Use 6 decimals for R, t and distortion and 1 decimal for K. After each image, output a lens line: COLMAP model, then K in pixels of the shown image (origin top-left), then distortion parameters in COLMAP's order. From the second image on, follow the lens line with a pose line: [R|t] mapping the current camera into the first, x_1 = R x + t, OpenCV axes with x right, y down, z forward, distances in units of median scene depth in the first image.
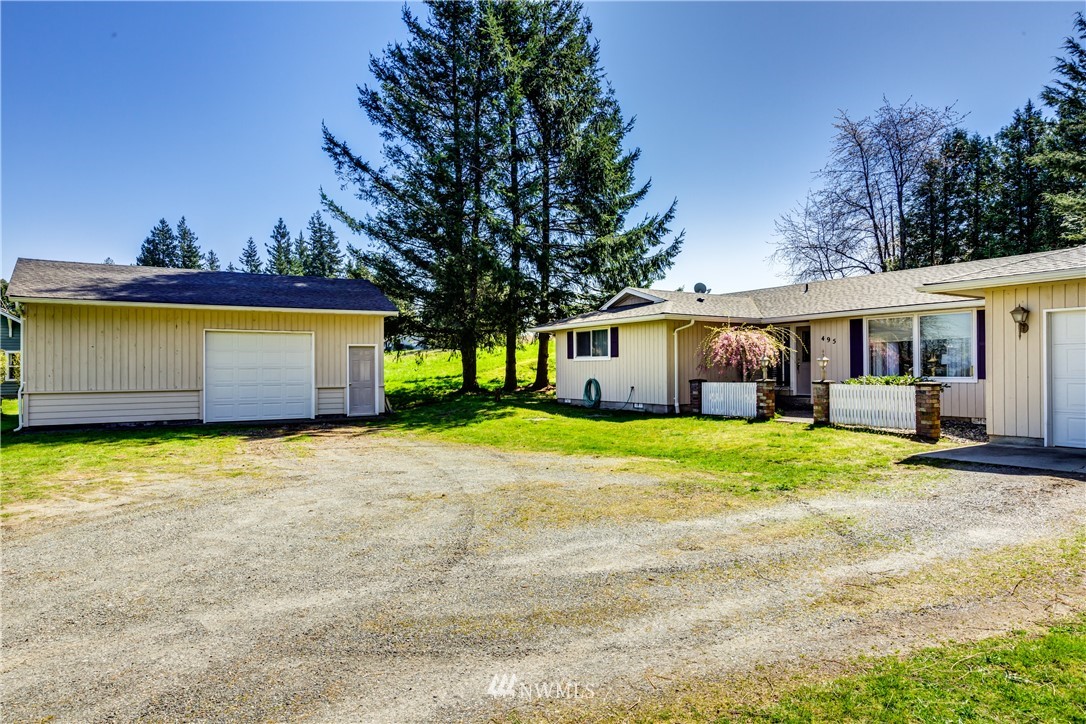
lens RADIAL K [[666.9, 0, 543.0], [0, 666.9, 362.0], [0, 0, 1]] dist [-0.003429, -0.003578]
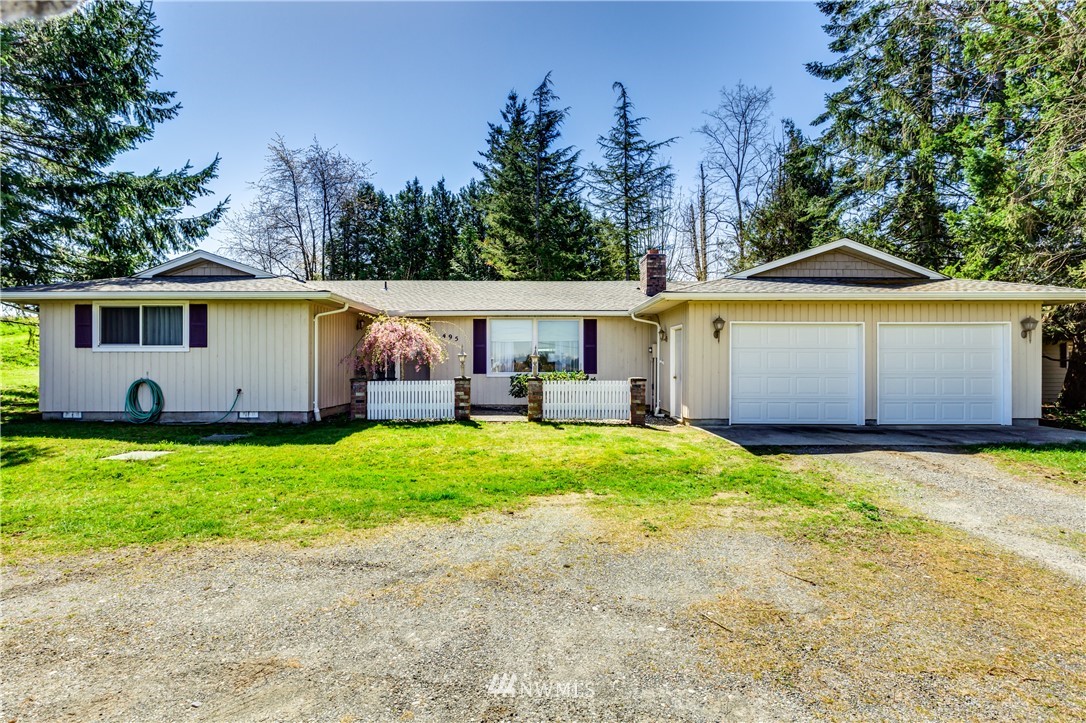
lens RADIAL K [[519.5, 0, 543.0], [0, 519.5, 361.5], [0, 0, 1]] dist [0.000808, -0.000045]
pose [[0.517999, 0.009756, 0.855326, -0.158221], [-0.012414, 0.999915, -0.003888, 0.004737], [-0.855291, -0.008604, 0.518076, 0.386809]]
